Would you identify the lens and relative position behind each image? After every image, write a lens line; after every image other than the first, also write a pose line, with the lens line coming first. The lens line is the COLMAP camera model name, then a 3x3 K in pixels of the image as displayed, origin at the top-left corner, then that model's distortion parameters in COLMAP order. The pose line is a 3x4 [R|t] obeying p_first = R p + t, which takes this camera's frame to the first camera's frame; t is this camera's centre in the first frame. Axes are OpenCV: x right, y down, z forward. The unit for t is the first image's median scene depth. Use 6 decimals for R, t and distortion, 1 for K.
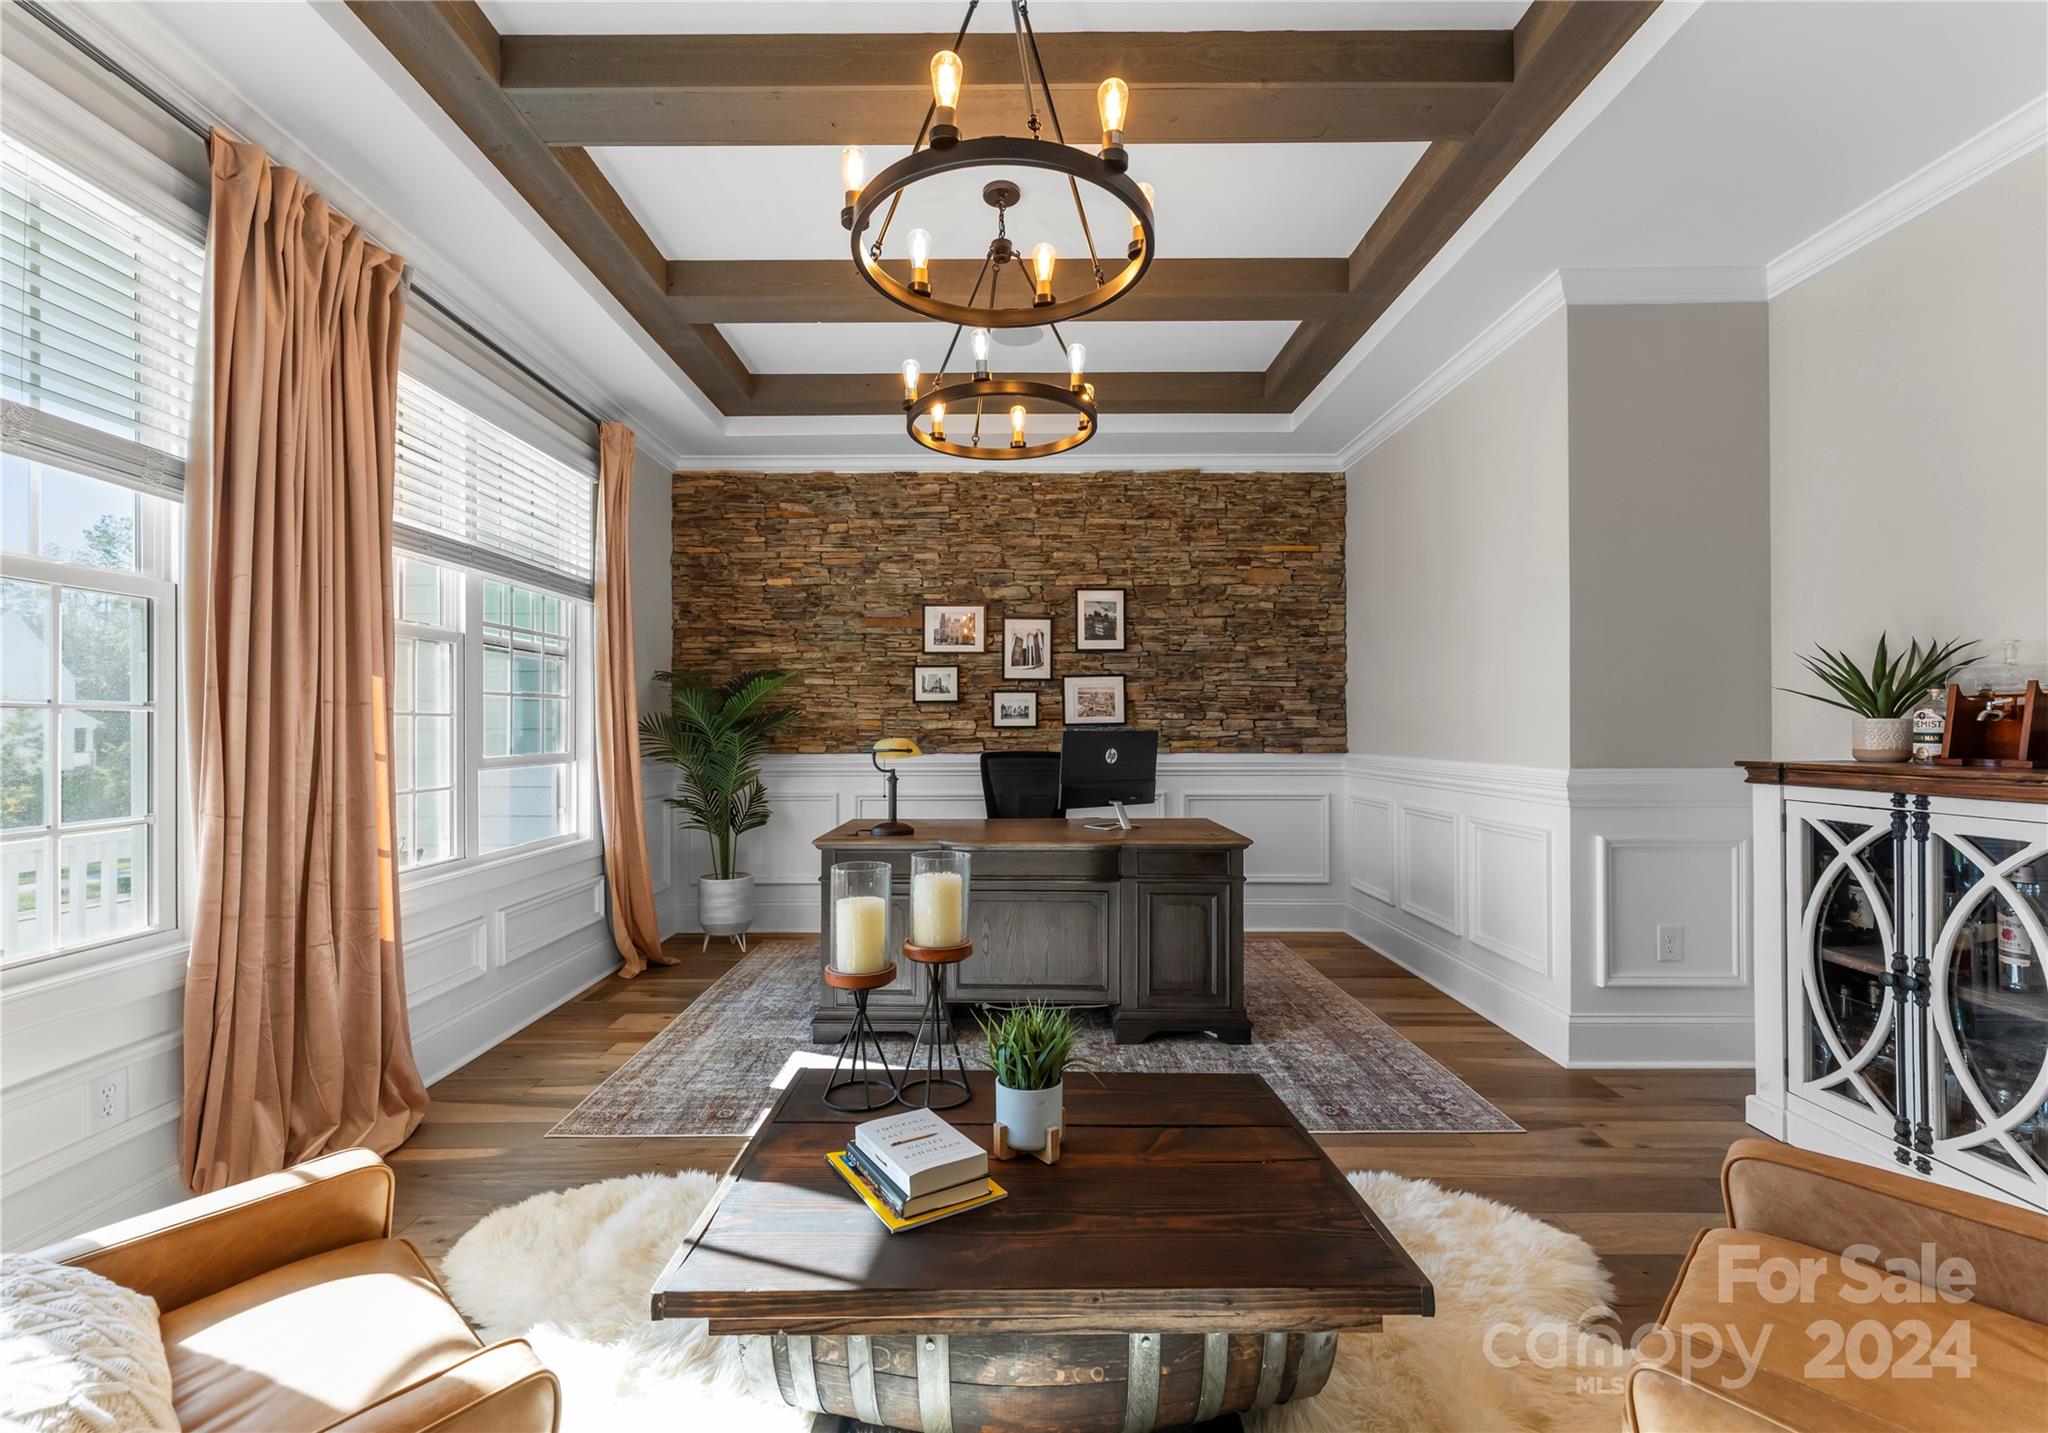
lens RADIAL K [[848.8, 0, 1010.4], [0, 848.8, 722.4], [0, 0, 1]] dist [-0.002047, -0.000879]
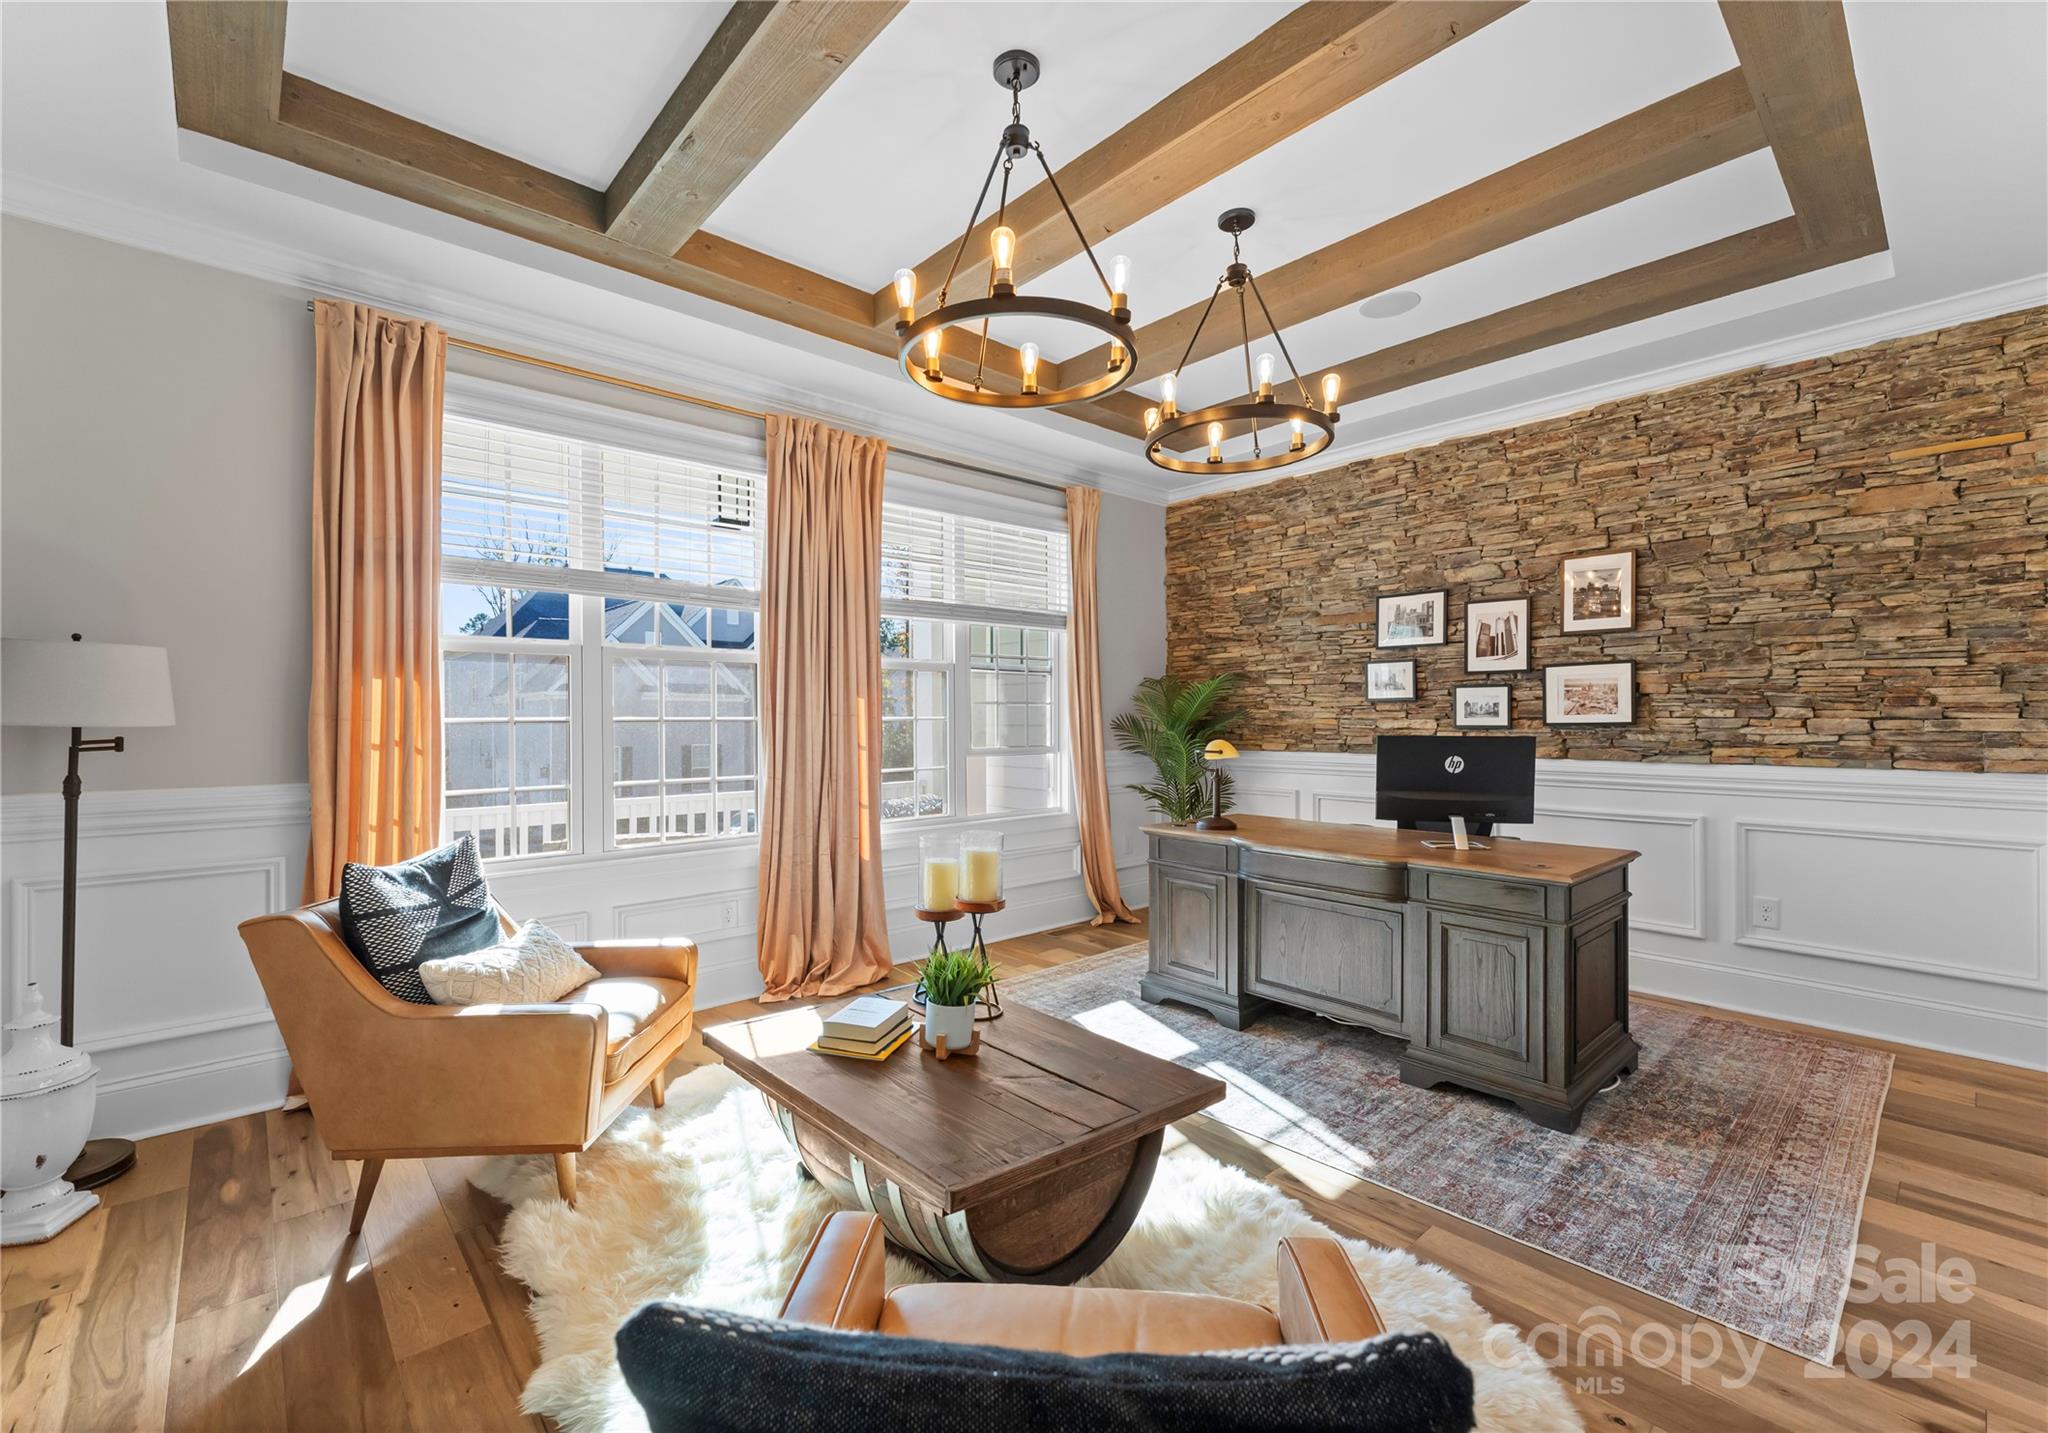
lens RADIAL K [[873.6, 0, 1014.5], [0, 873.6, 717.2], [0, 0, 1]] dist [-0.000859, -0.000313]
pose [[0.662959, -0.000644, -0.748656, 0.358485], [0.006460, 0.999967, 0.004860, -0.011947], [0.748628, -0.008058, 0.662941, 0.047178]]
